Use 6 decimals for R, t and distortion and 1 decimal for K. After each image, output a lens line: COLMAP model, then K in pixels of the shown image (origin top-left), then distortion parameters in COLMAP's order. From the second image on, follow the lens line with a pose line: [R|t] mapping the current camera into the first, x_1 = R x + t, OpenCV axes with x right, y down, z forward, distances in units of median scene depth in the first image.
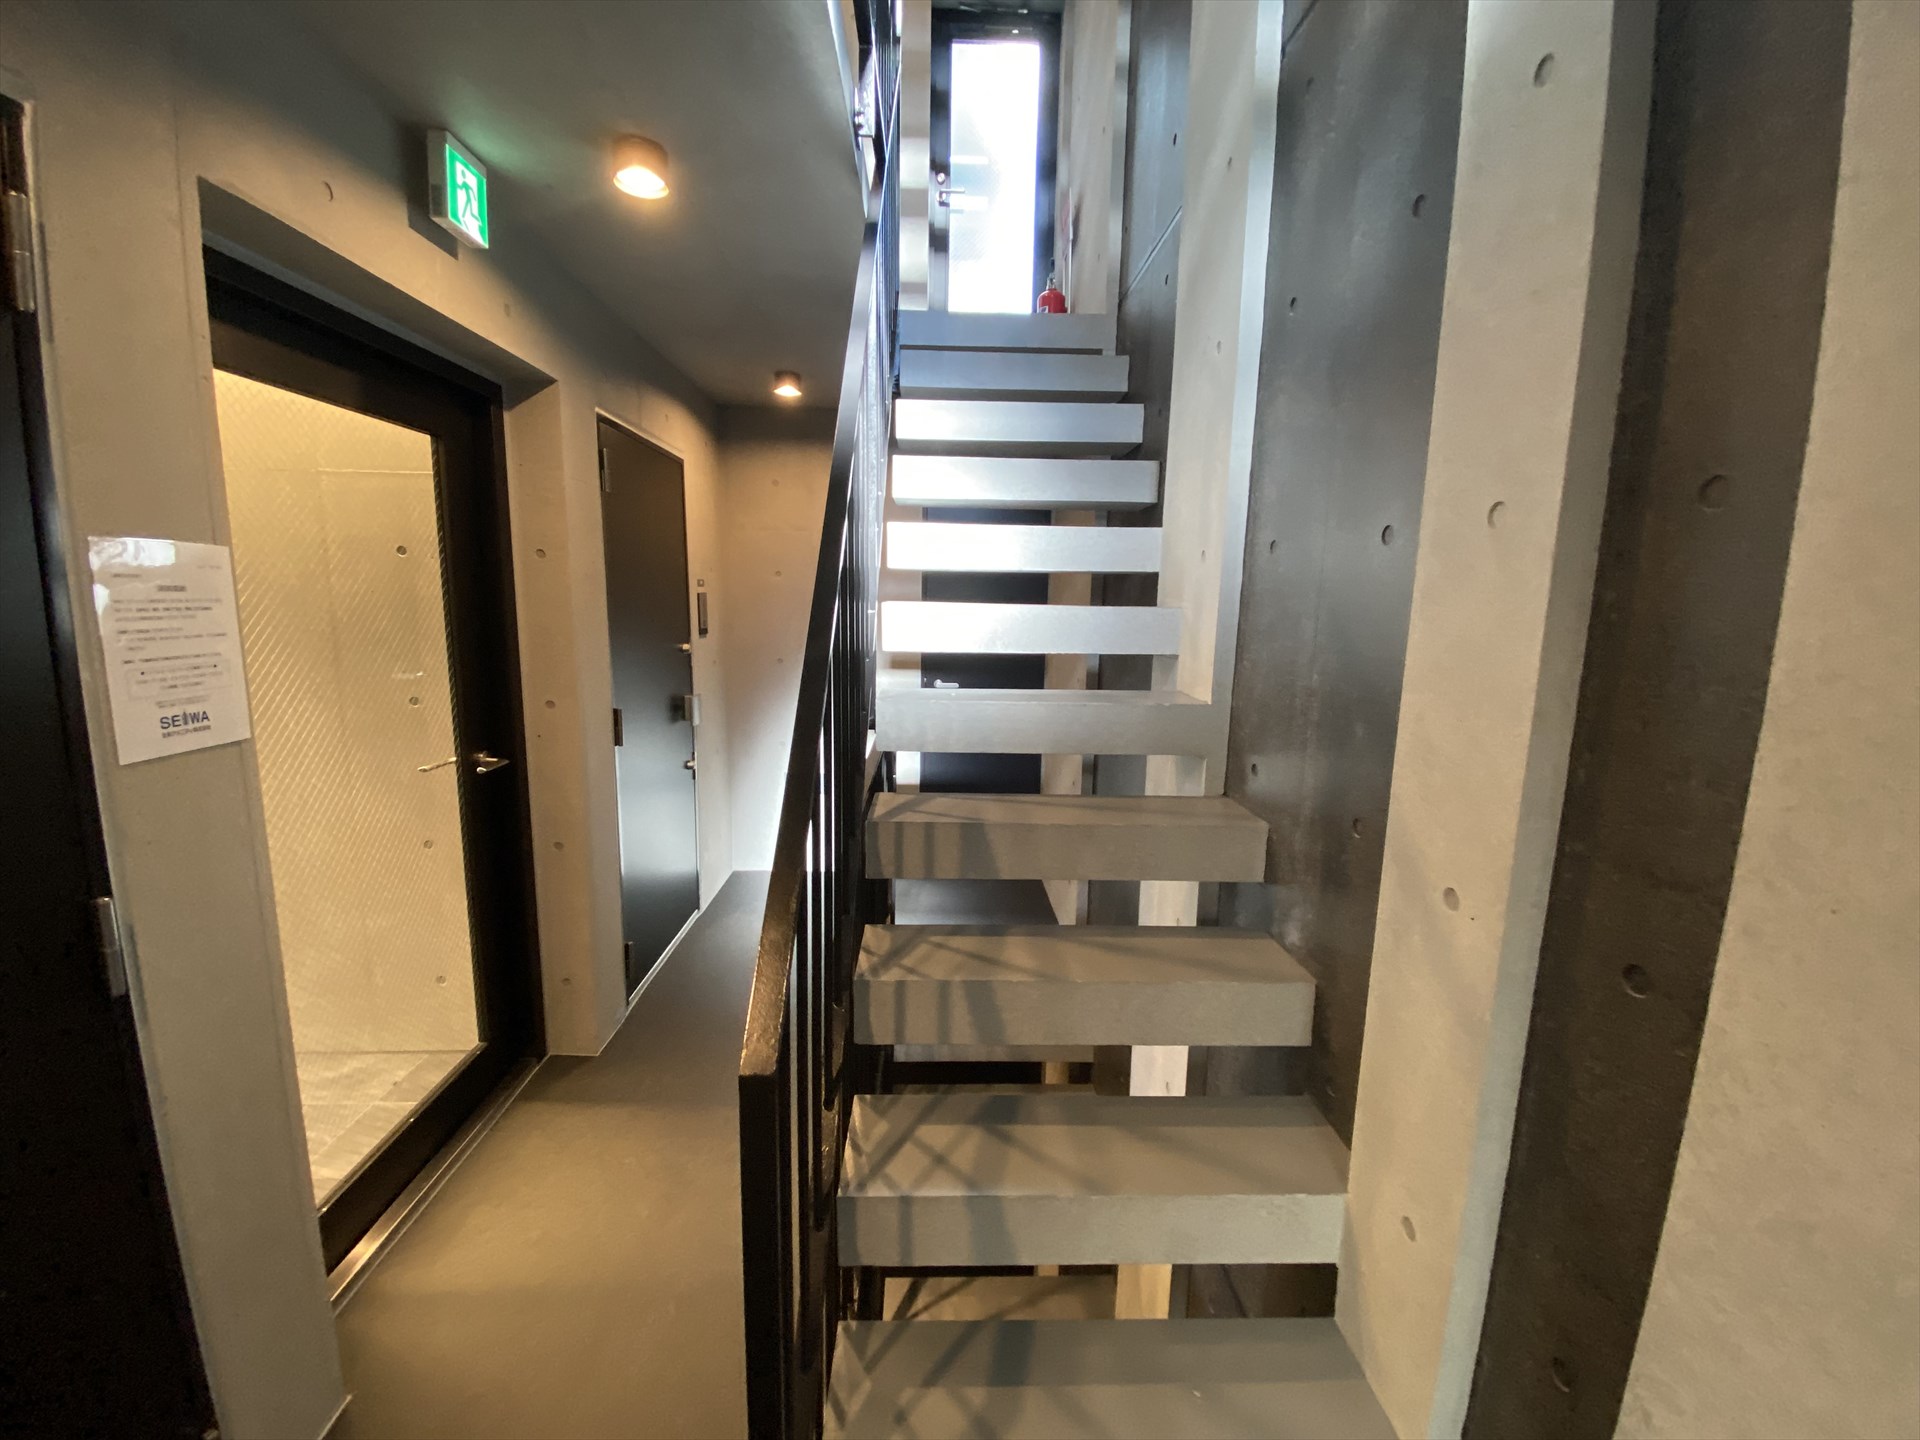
lens RADIAL K [[777.1, 0, 953.6], [0, 777.1, 714.1], [0, 0, 1]] dist [0.009967, -0.013641]
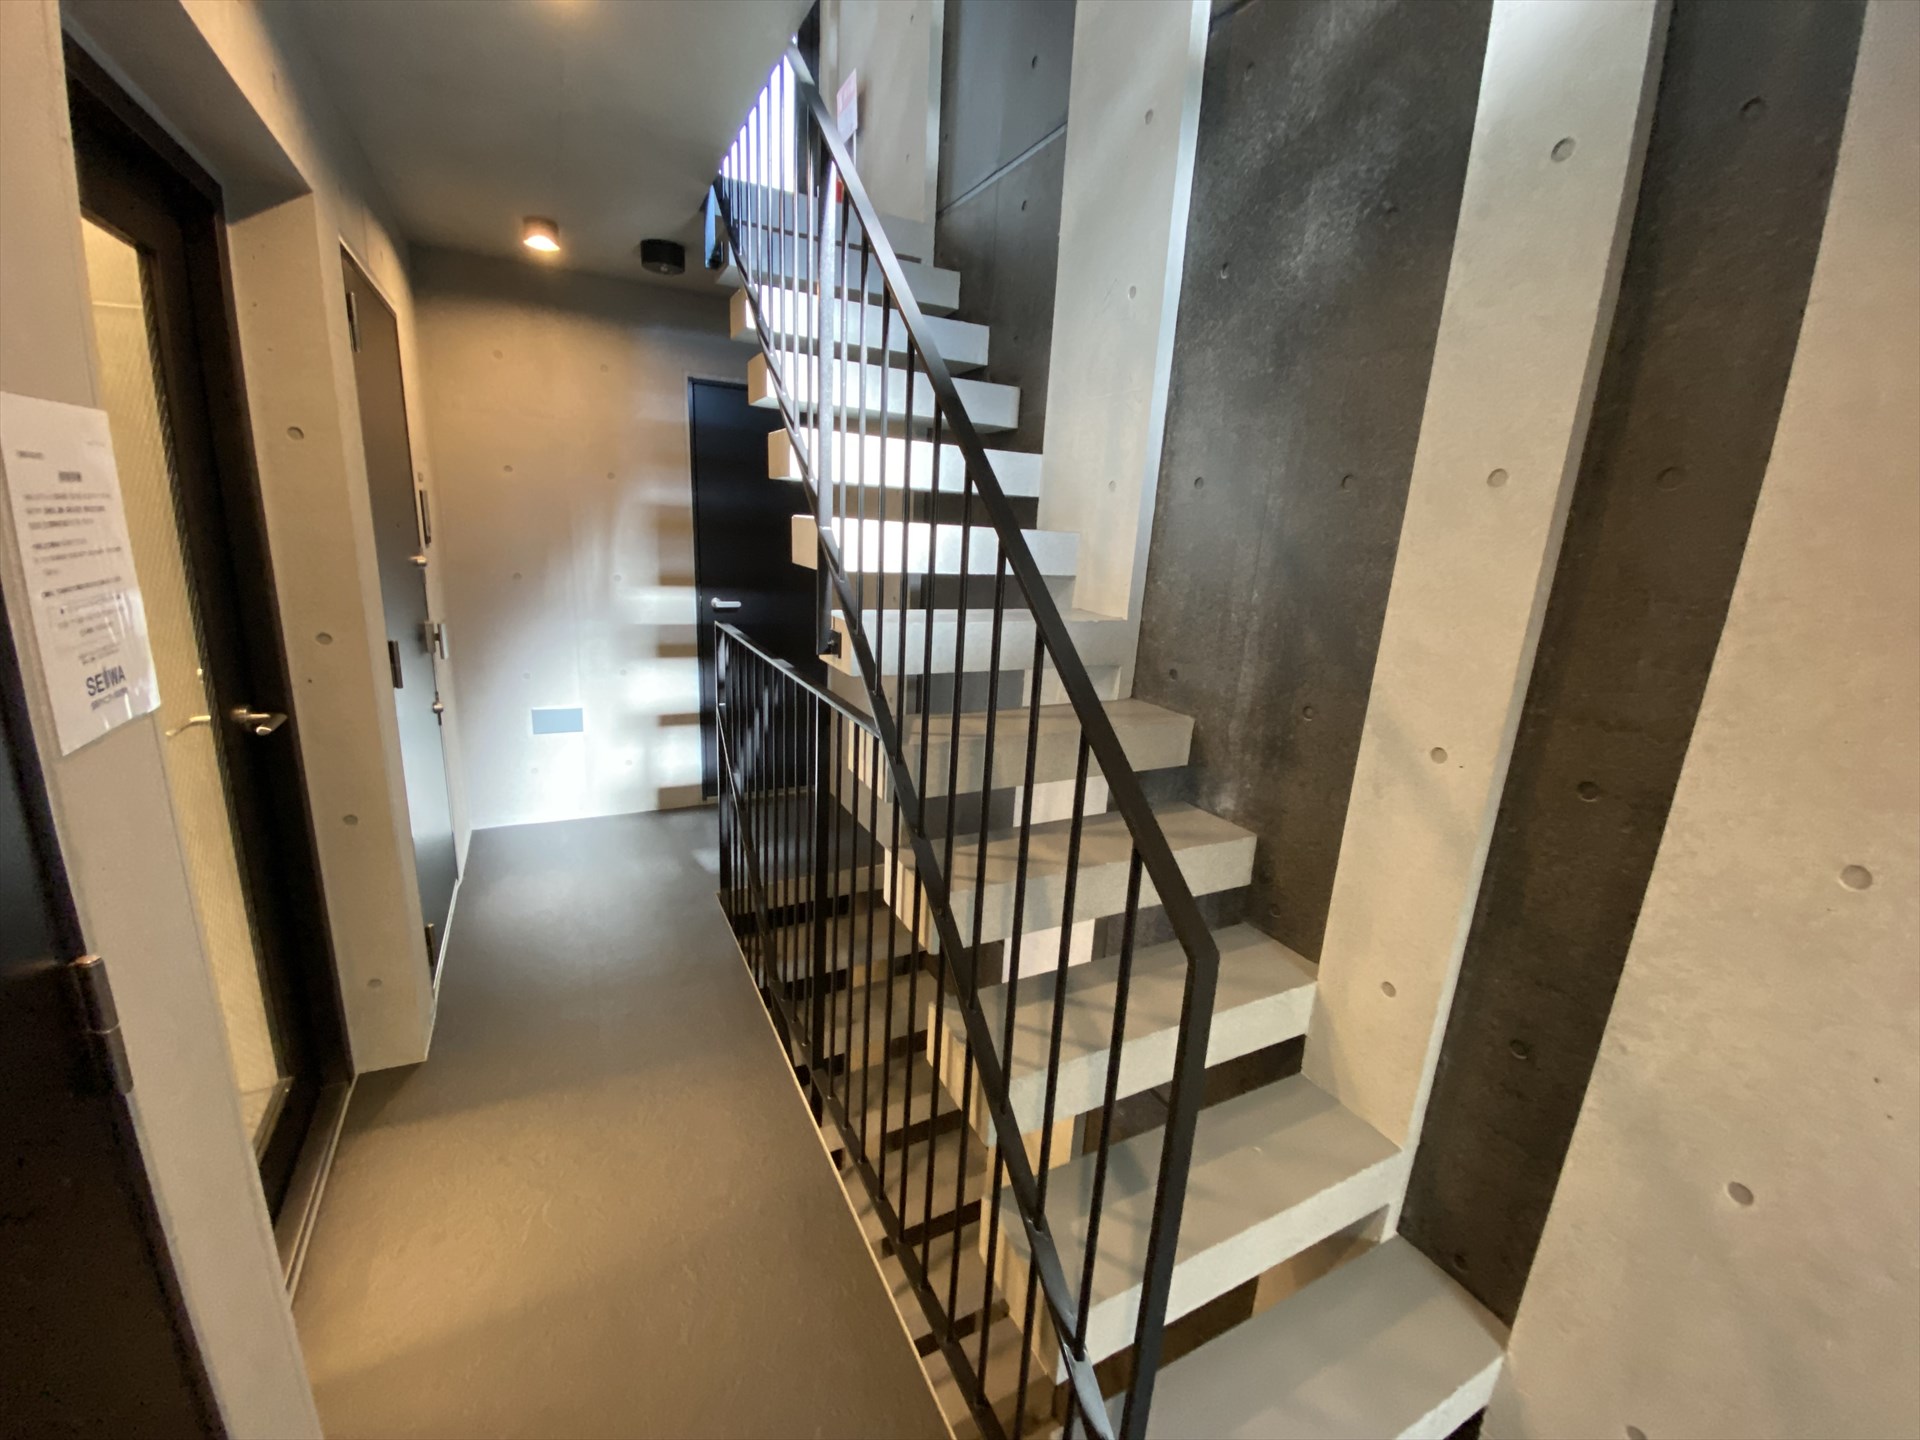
lens RADIAL K [[777.1, 0, 970.4], [0, 777.1, 713.7], [0, 0, 1]] dist [0.009967, -0.013641]
pose [[0.902345, -0.074336, 0.424557, -0.456827], [0.027826, 0.993007, 0.114726, -0.014430], [-0.430116, -0.091708, 0.898103, 0.067978]]
